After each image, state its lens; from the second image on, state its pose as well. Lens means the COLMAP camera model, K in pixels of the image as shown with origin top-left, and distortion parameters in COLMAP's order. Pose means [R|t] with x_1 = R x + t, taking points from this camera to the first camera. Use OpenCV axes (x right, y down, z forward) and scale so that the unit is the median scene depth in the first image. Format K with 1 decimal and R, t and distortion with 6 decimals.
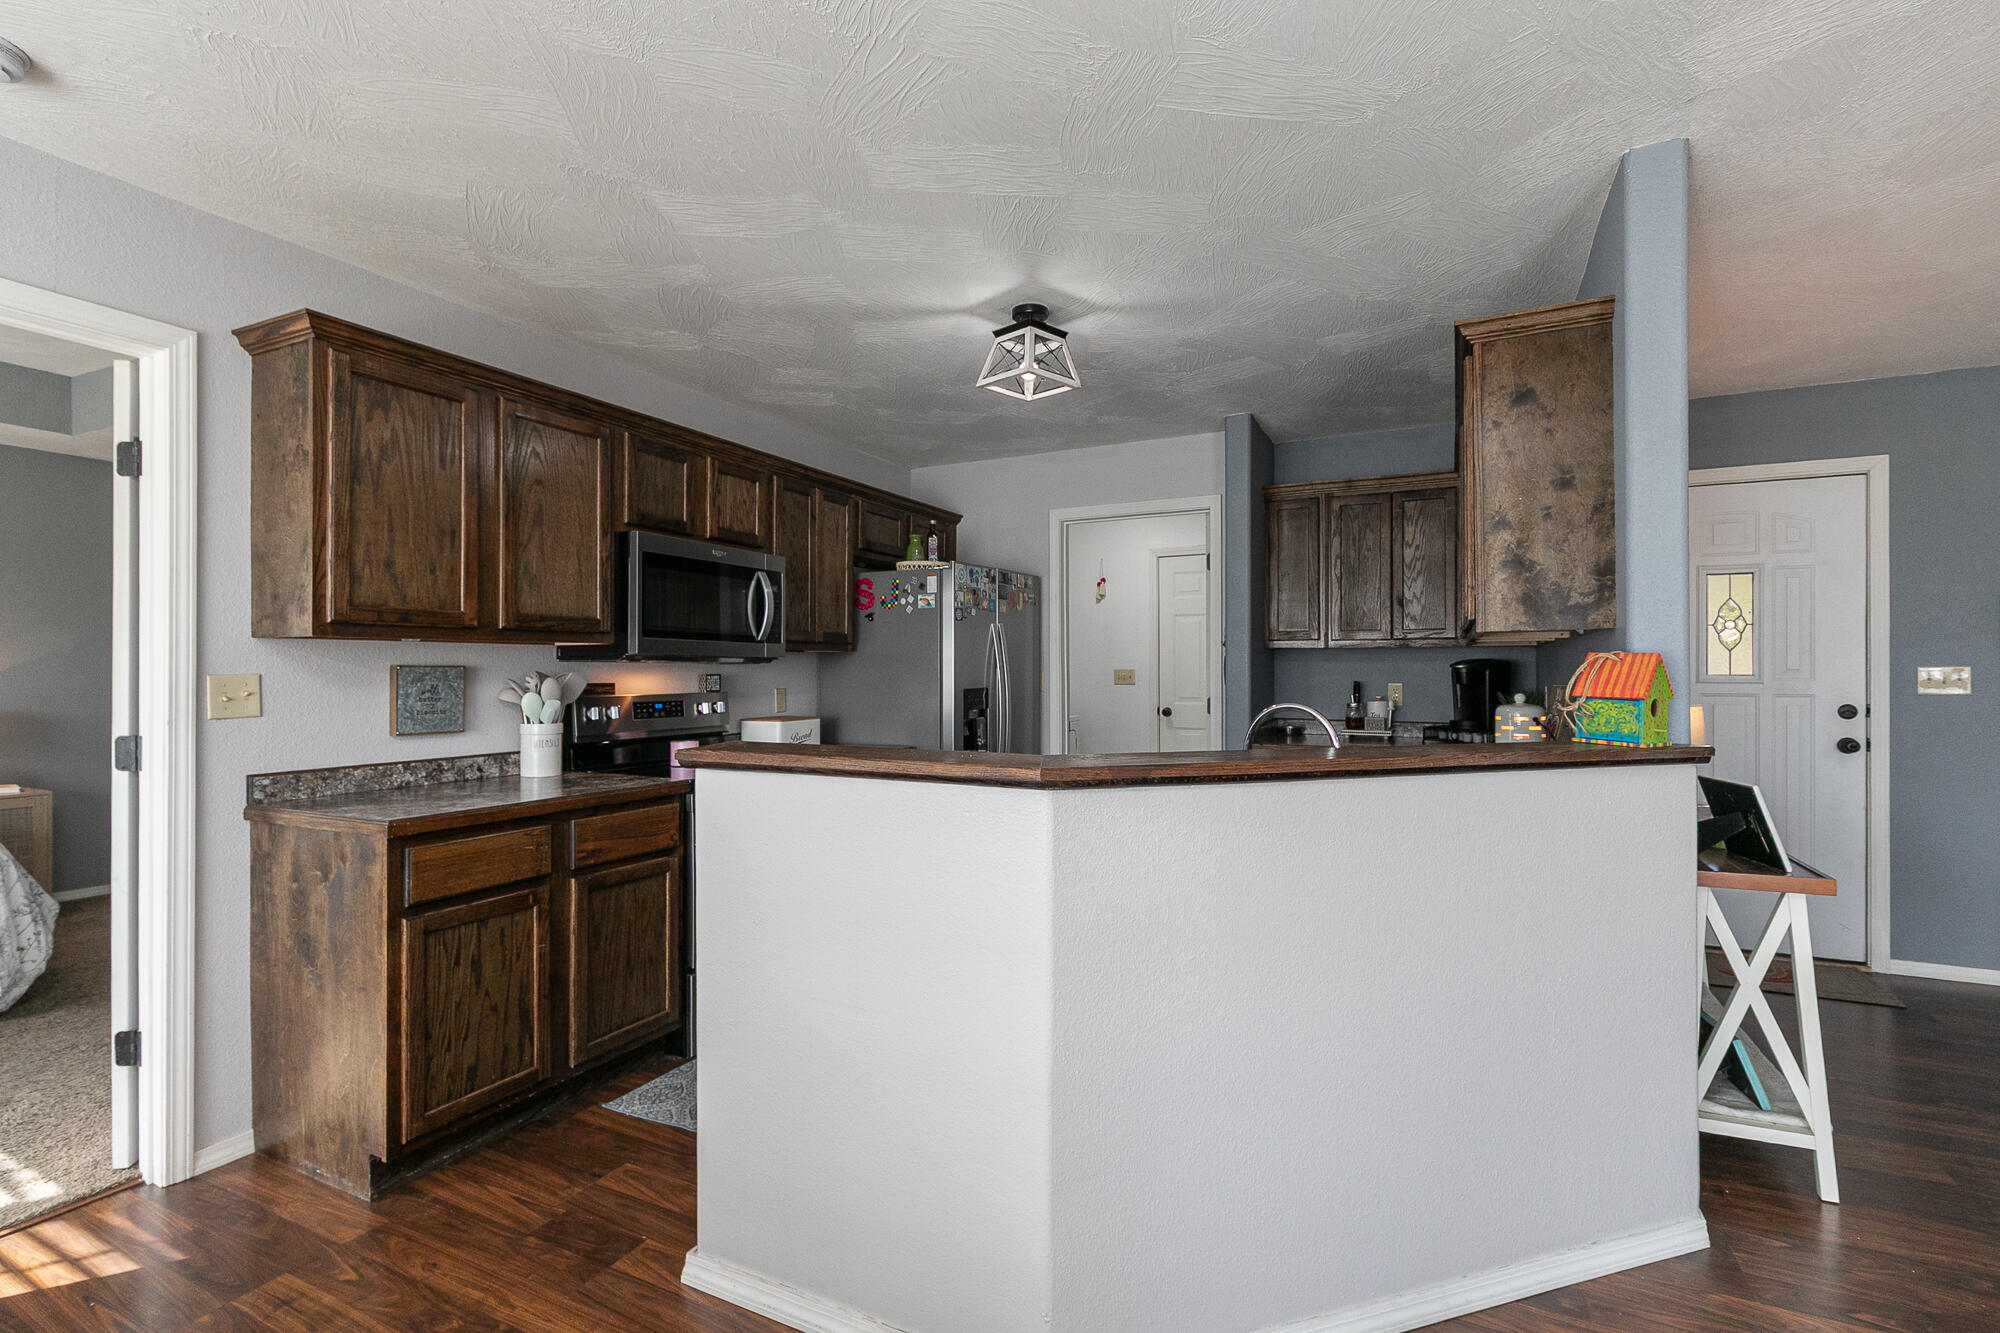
lens RADIAL K [[914.5, 0, 1003.6], [0, 914.5, 668.6], [0, 0, 1]] dist [0.002826, 0.000474]
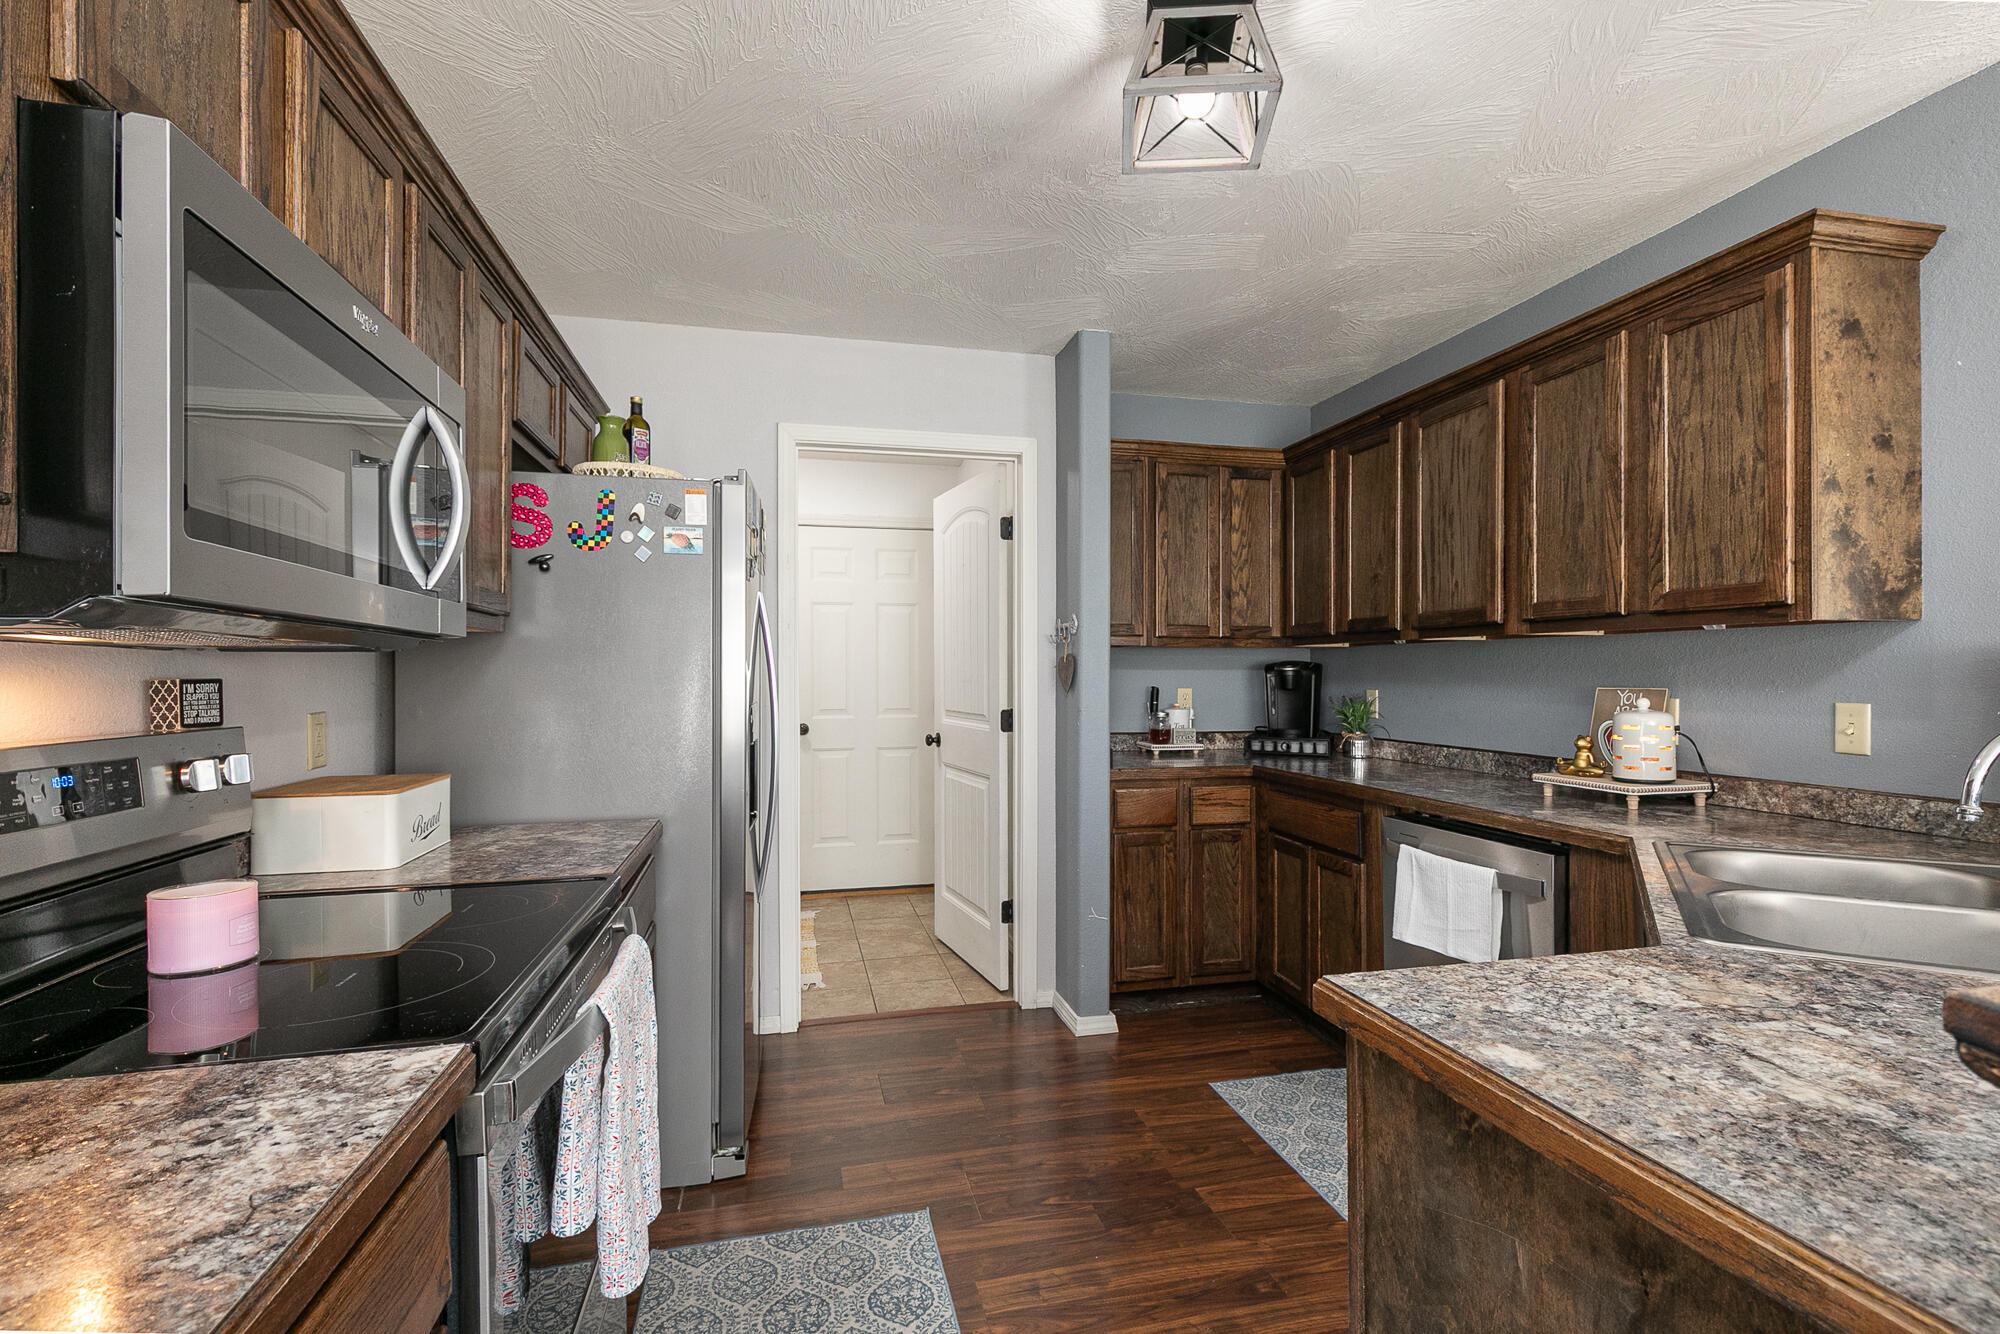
lens RADIAL K [[914.5, 0, 1009.5], [0, 914.5, 675.8], [0, 0, 1]] dist [0.002826, 0.000474]
pose [[0.761285, 0.000214, 0.648417, -0.421032], [-0.000231, 1.000000, -0.000059, 0.006147], [-0.648417, -0.000105, 0.761285, 0.712225]]
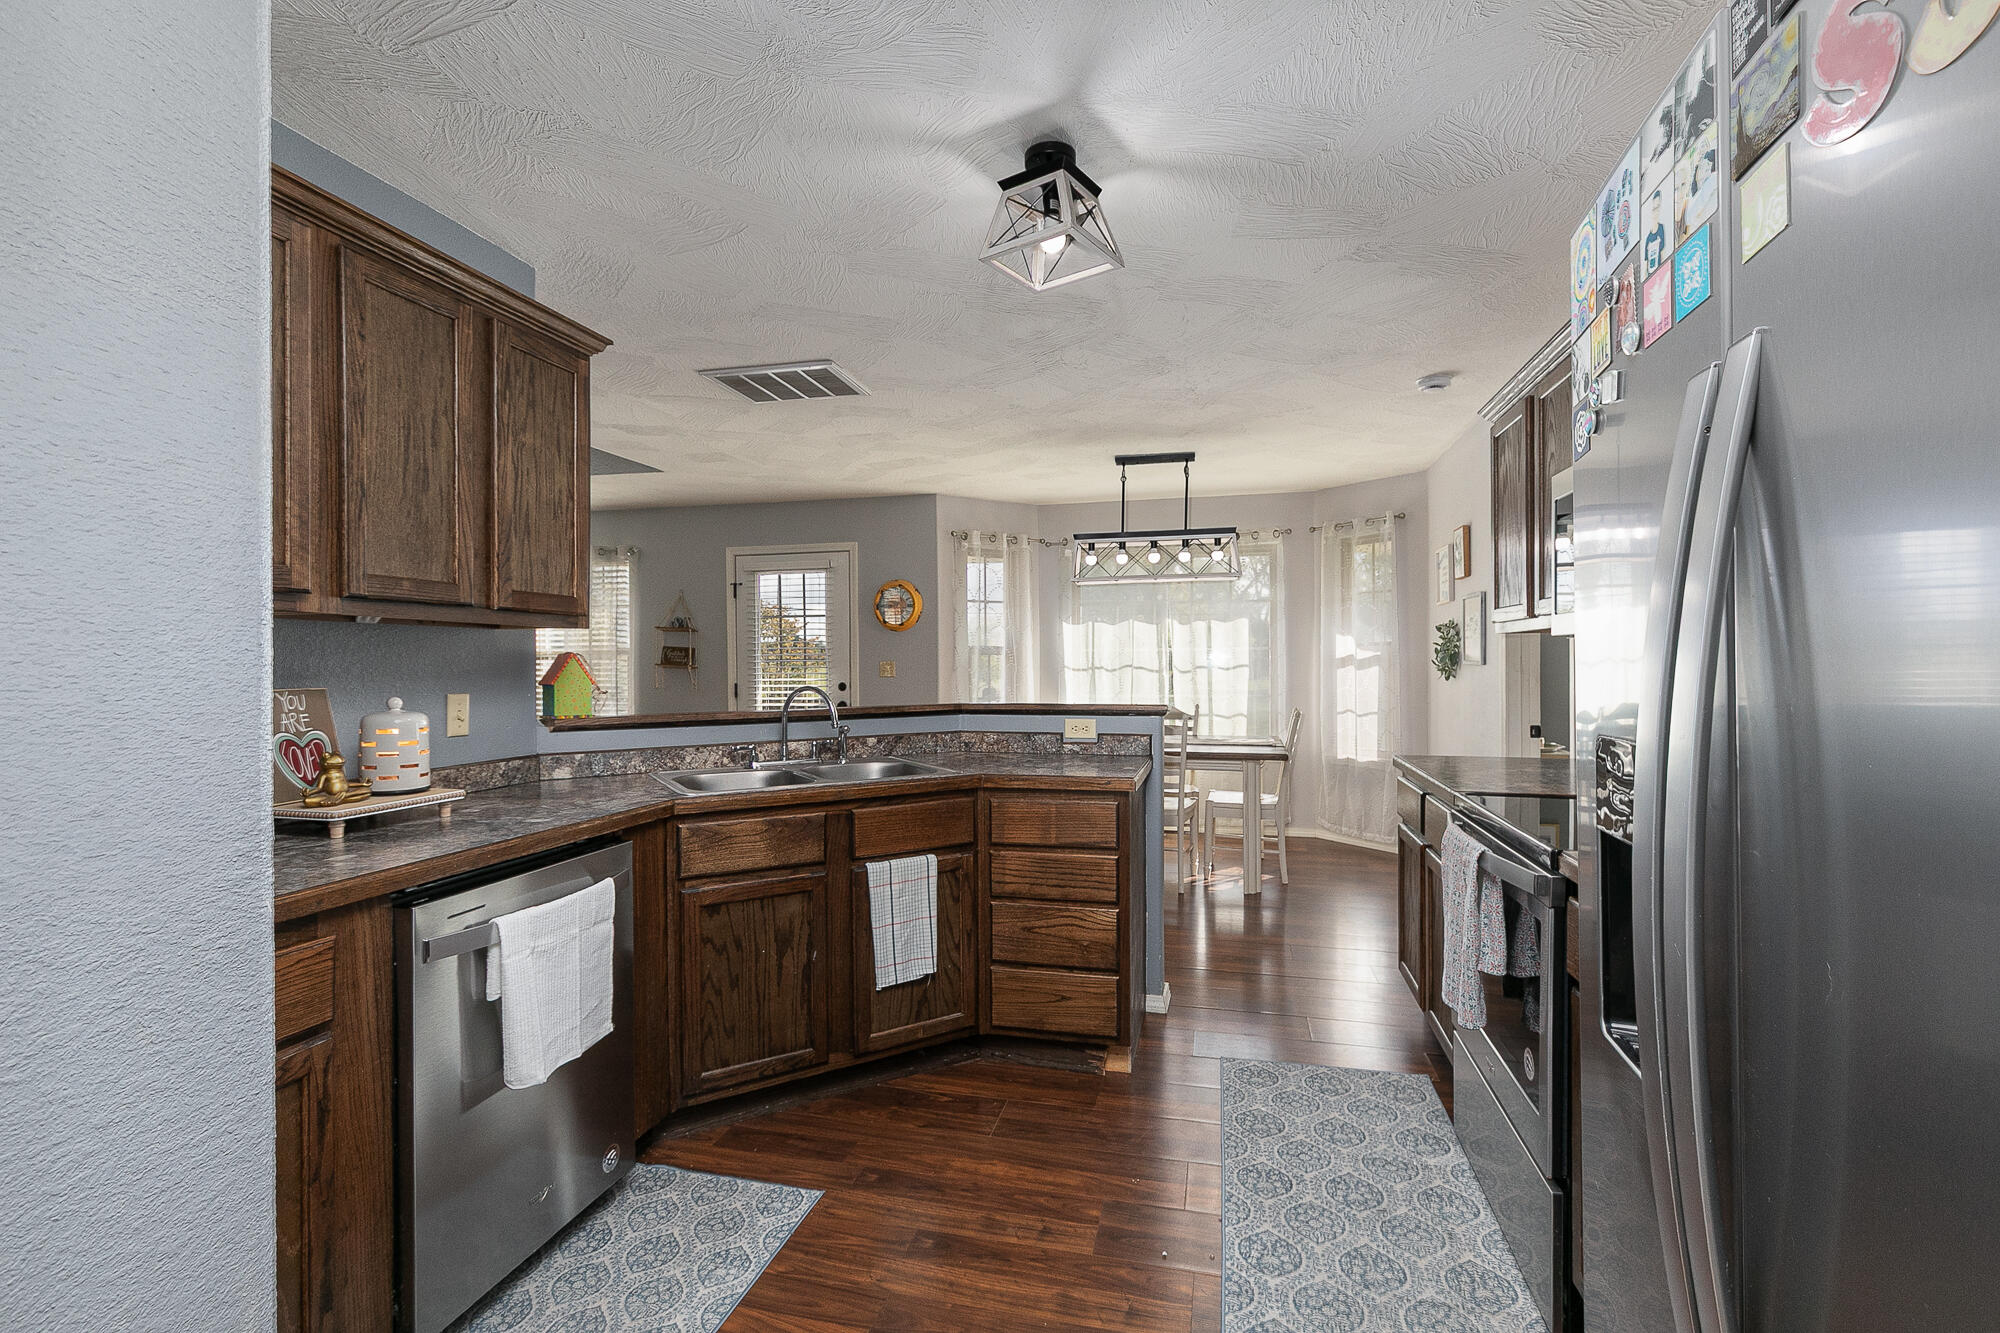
lens RADIAL K [[914.5, 0, 997.3], [0, 914.5, 662.7], [0, 0, 1]] dist [0.002826, 0.000474]
pose [[-0.977214, 0.004167, -0.212214, 0.233924], [0.004860, 0.999984, -0.002741, 0.002883], [0.212199, -0.003710, -0.977219, 1.785175]]
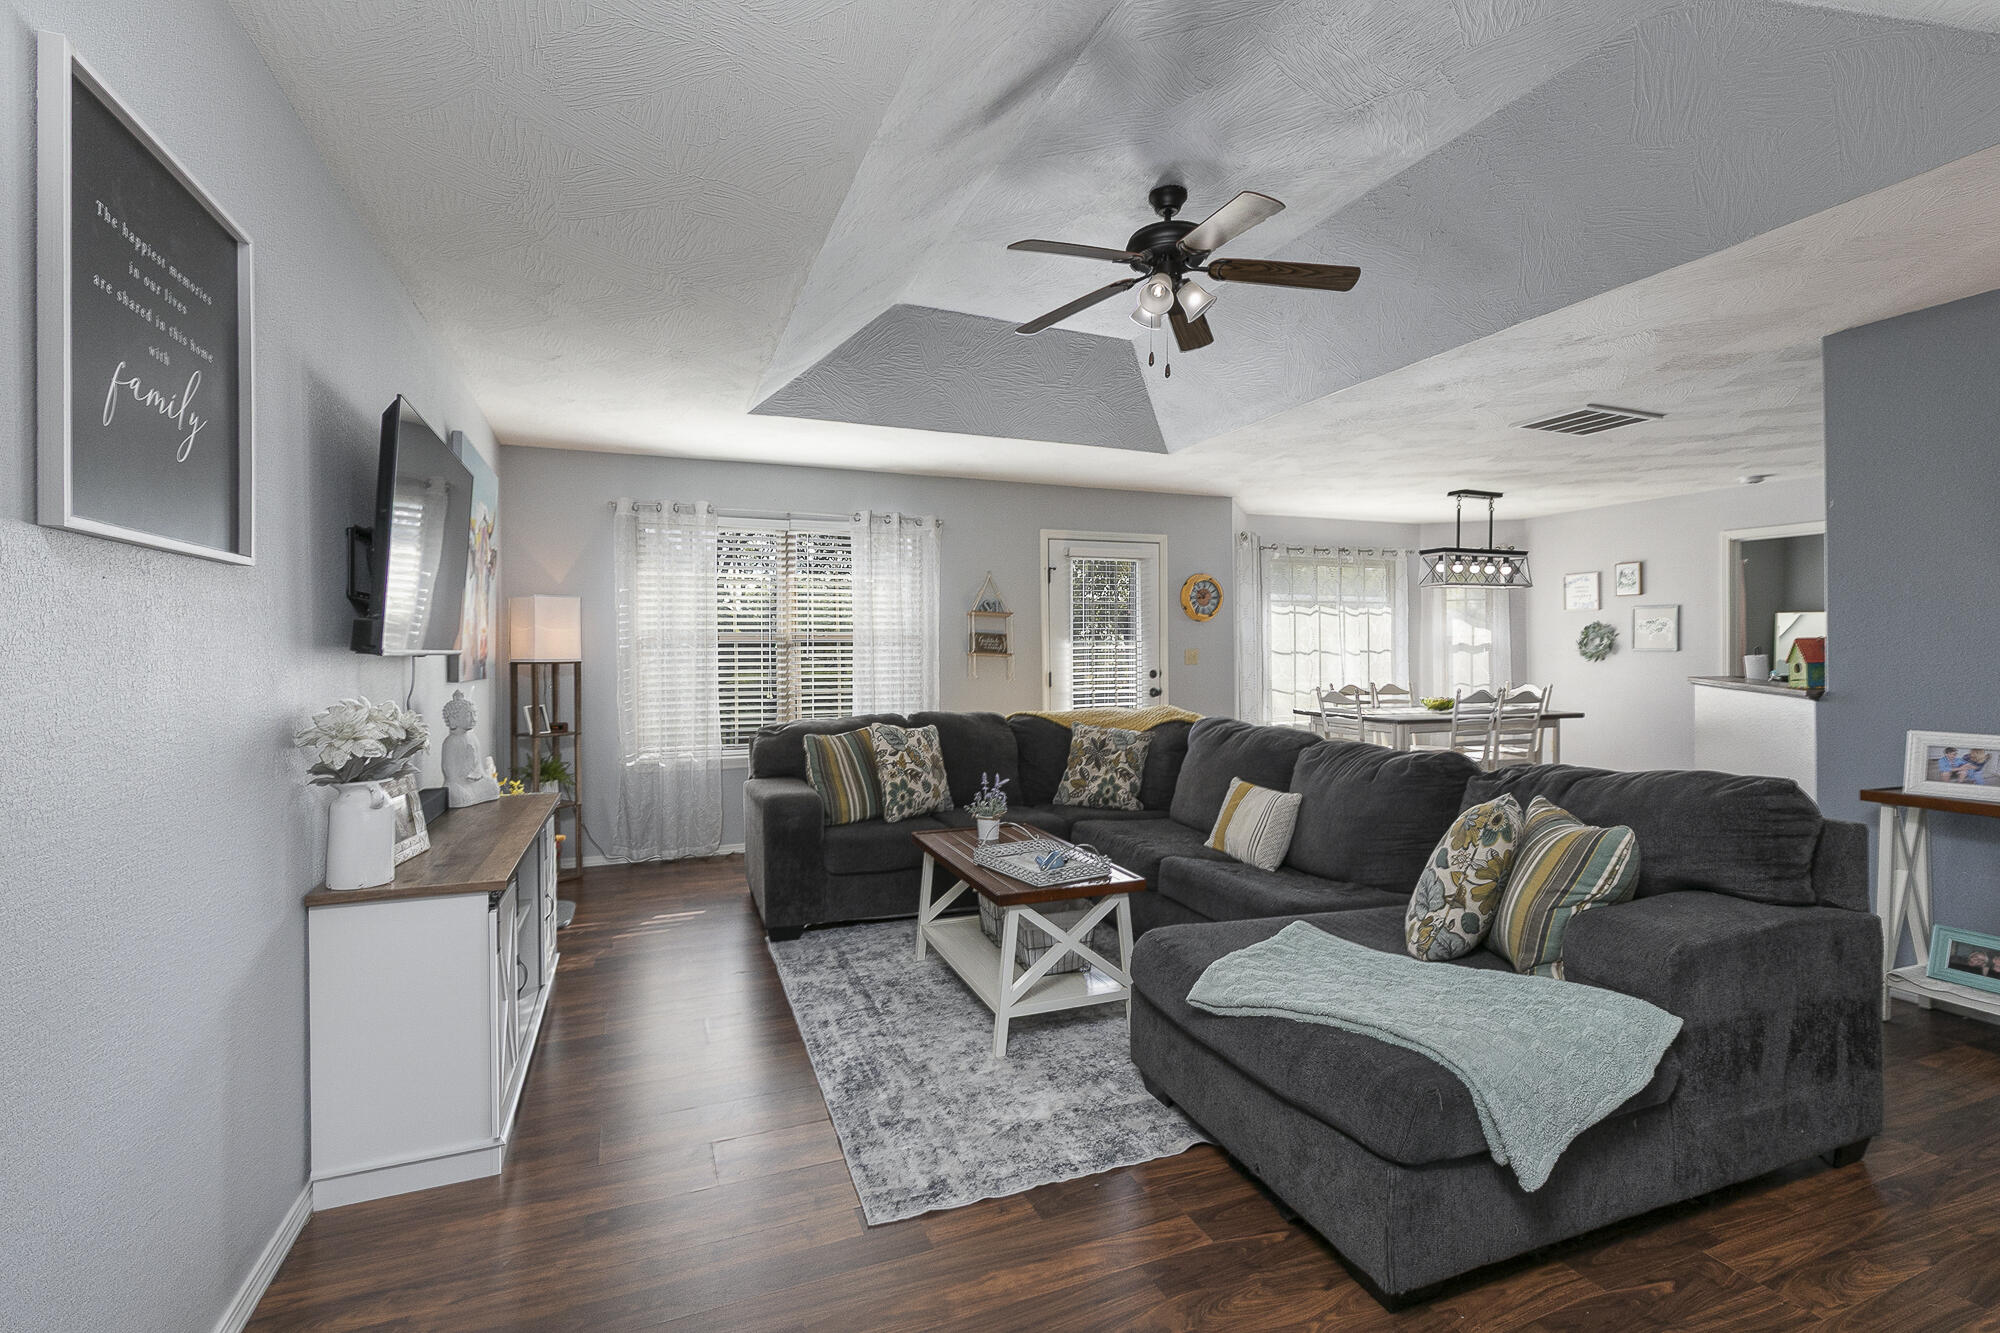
lens RADIAL K [[914.5, 0, 997.2], [0, 914.5, 650.2], [0, 0, 1]] dist [0.002826, 0.000474]
pose [[-0.660525, 0.005914, -0.750781, 2.229246], [0.010250, 0.999947, -0.001140, -0.005645], [0.750734, -0.008449, -0.660550, 0.698924]]
